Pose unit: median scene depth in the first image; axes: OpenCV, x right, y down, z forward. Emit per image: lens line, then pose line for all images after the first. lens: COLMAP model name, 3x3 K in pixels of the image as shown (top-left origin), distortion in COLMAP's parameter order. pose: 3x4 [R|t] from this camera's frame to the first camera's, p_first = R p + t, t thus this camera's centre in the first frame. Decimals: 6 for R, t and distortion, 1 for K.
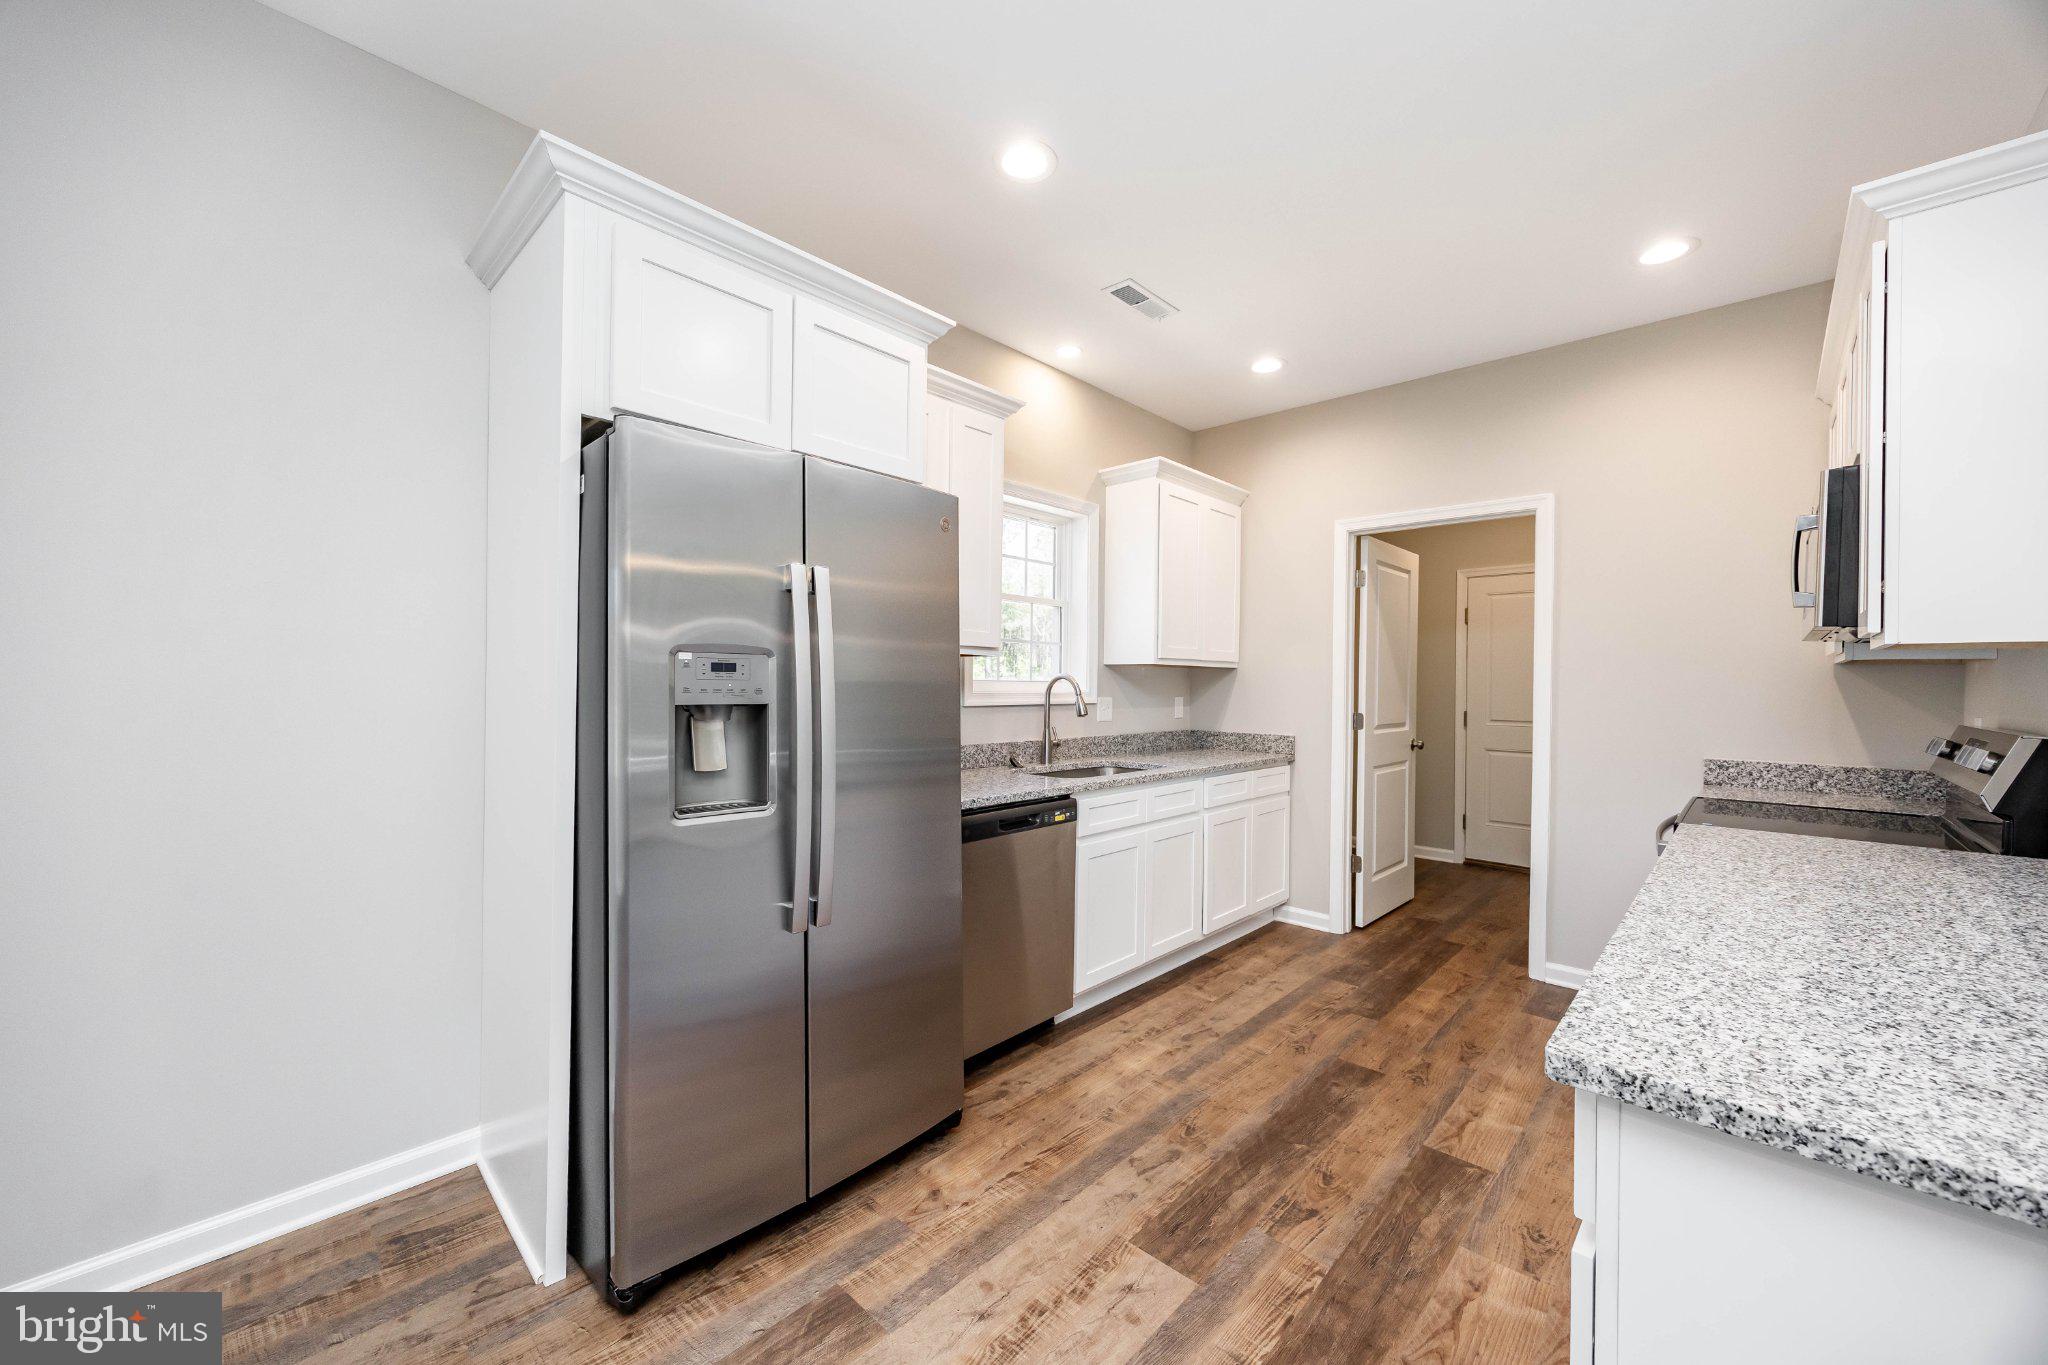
lens RADIAL K [[803.4, 0, 1005.9], [0, 803.4, 678.7], [0, 0, 1]] dist [0.001593, 0.000898]
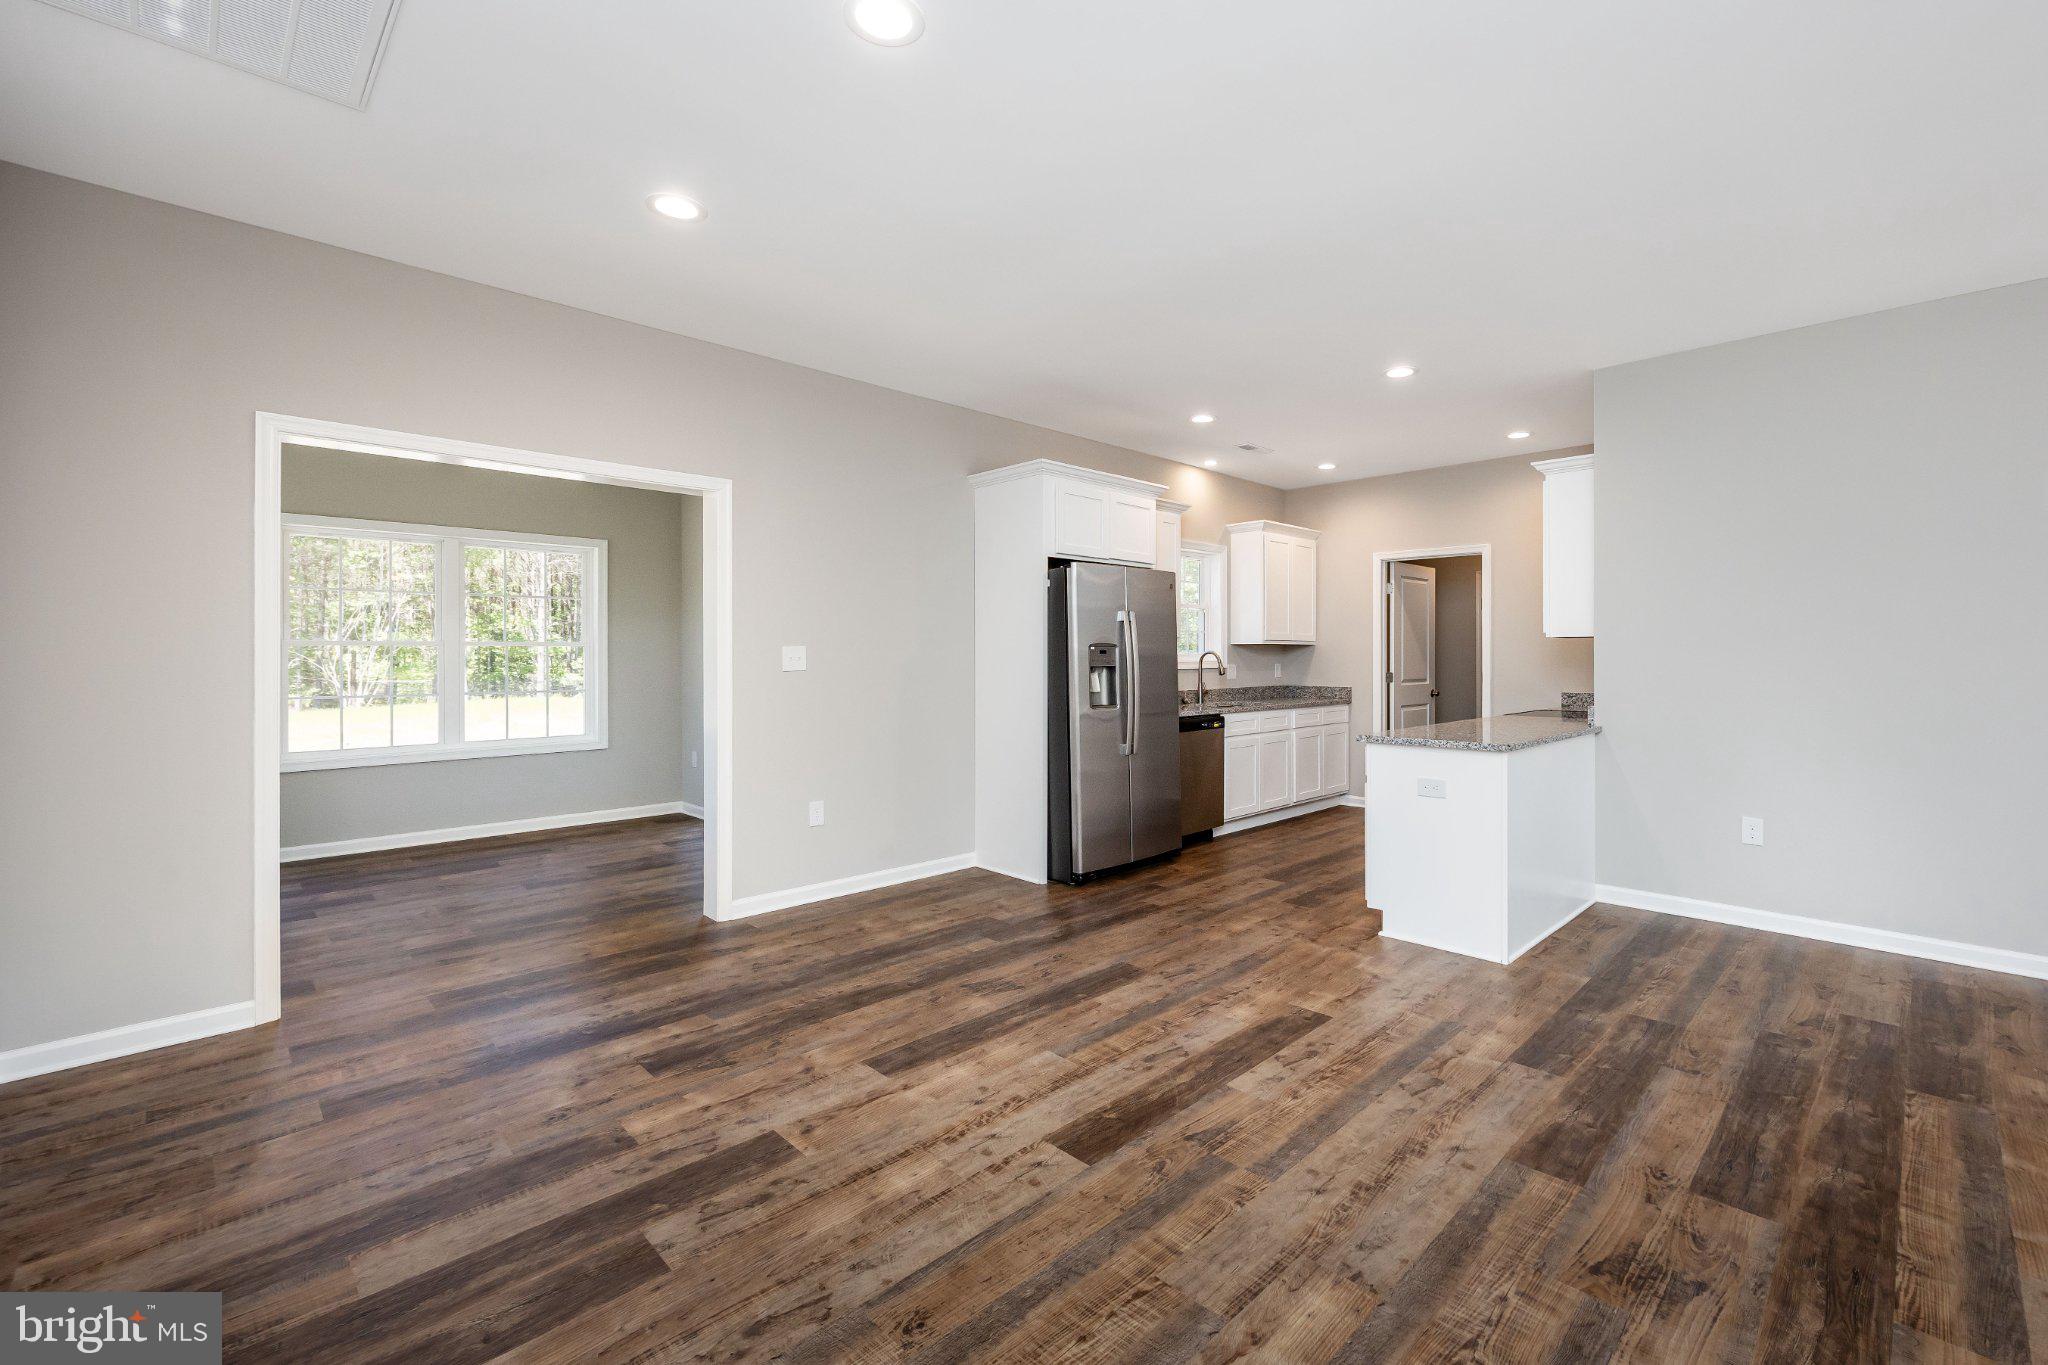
lens RADIAL K [[864.4, 0, 1067.6], [0, 864.4, 672.5], [0, 0, 1]] dist [-0.020169, 0.002303]
pose [[0.999380, -0.014866, -0.031924, -0.226087], [0.015627, 0.999596, 0.023734, -0.010758], [0.031558, -0.024218, 0.999208, -1.116634]]
